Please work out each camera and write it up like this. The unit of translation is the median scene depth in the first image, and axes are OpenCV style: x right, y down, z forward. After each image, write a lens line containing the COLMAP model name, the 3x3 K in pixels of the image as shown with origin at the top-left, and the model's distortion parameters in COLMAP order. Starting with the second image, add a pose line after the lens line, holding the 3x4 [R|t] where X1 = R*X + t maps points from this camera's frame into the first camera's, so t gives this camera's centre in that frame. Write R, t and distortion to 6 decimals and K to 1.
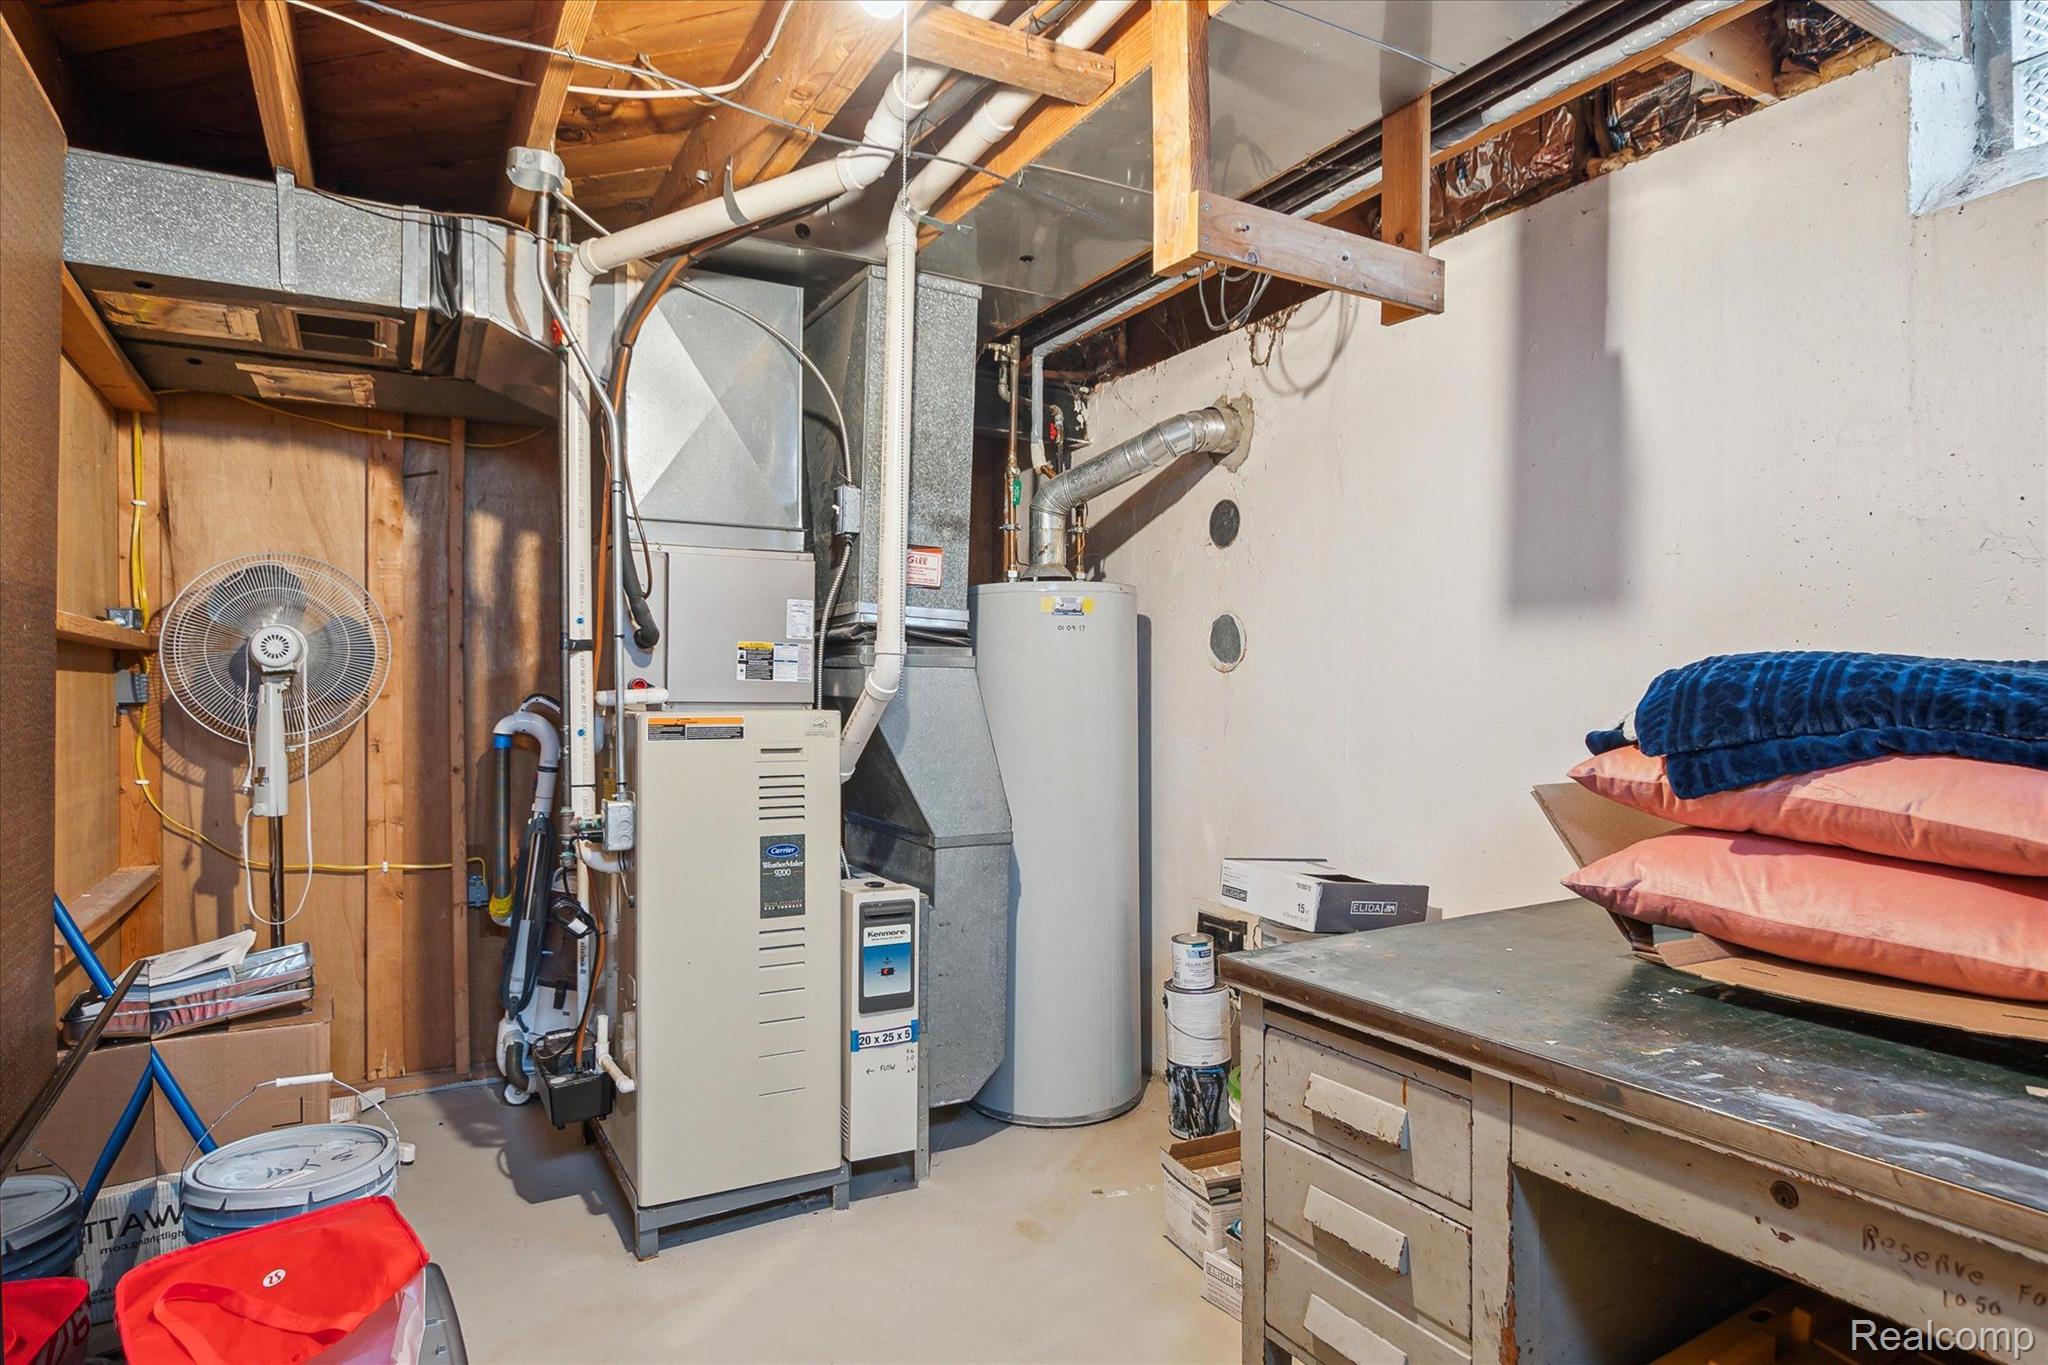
lens RADIAL K [[1163.0, 0, 1024.6], [0, 1163.0, 687.8], [0, 0, 1]] dist [-0.017488, 0.002271]
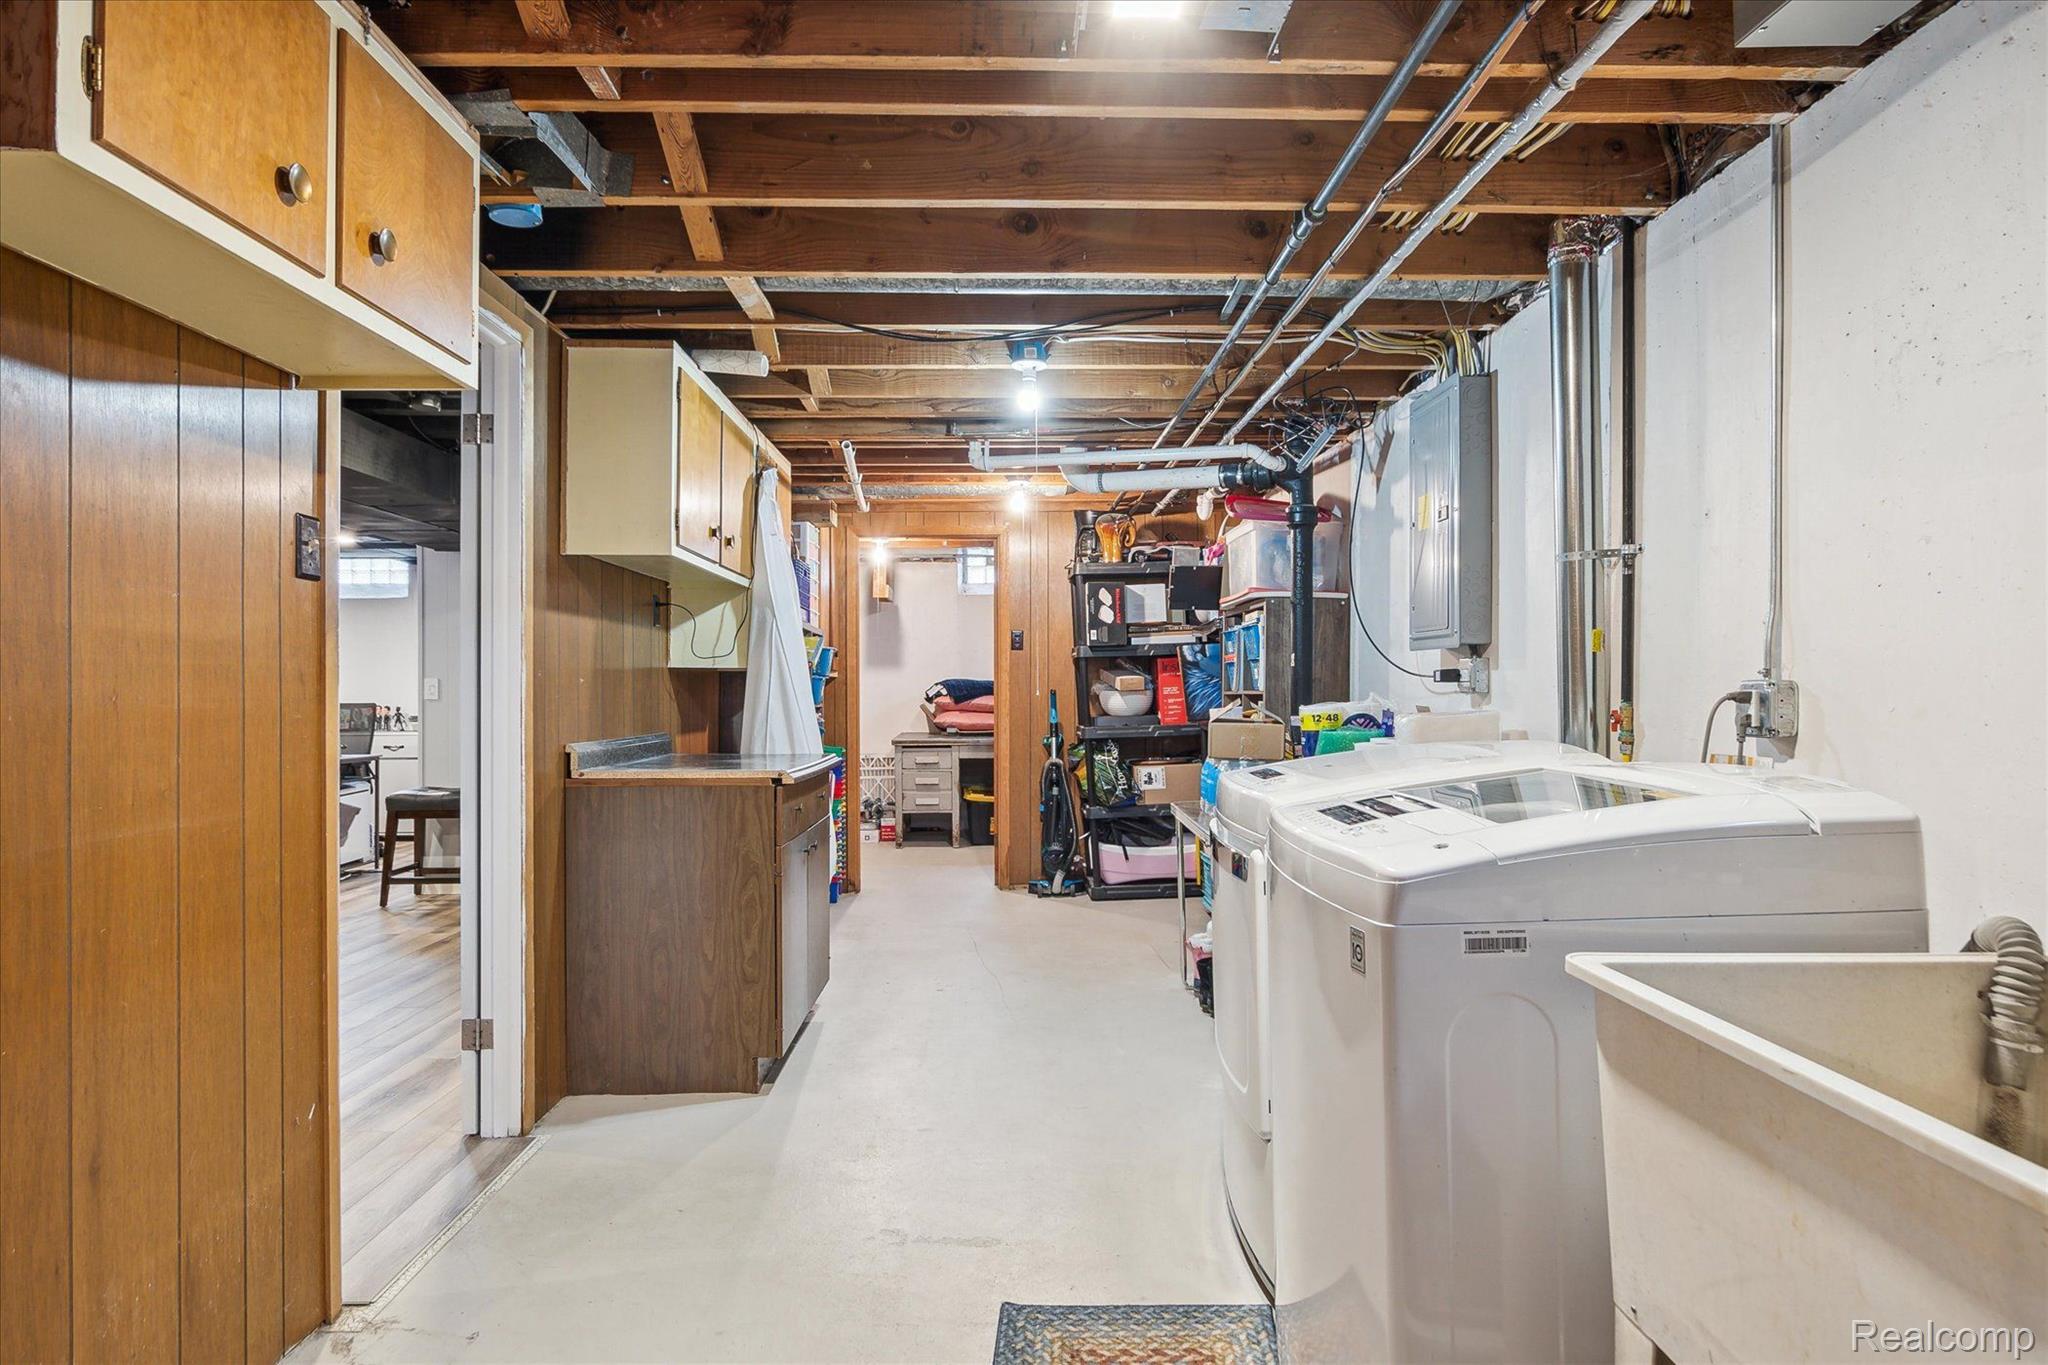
lens RADIAL K [[1163.0, 0, 1023.4], [0, 1163.0, 683.5], [0, 0, 1]] dist [-0.017488, 0.002271]
pose [[0.465805, 0.000890, 0.884887, -4.525298], [0.001304, 0.999998, -0.001692, 0.000917], [-0.884887, 0.001942, 0.465803, -2.067547]]
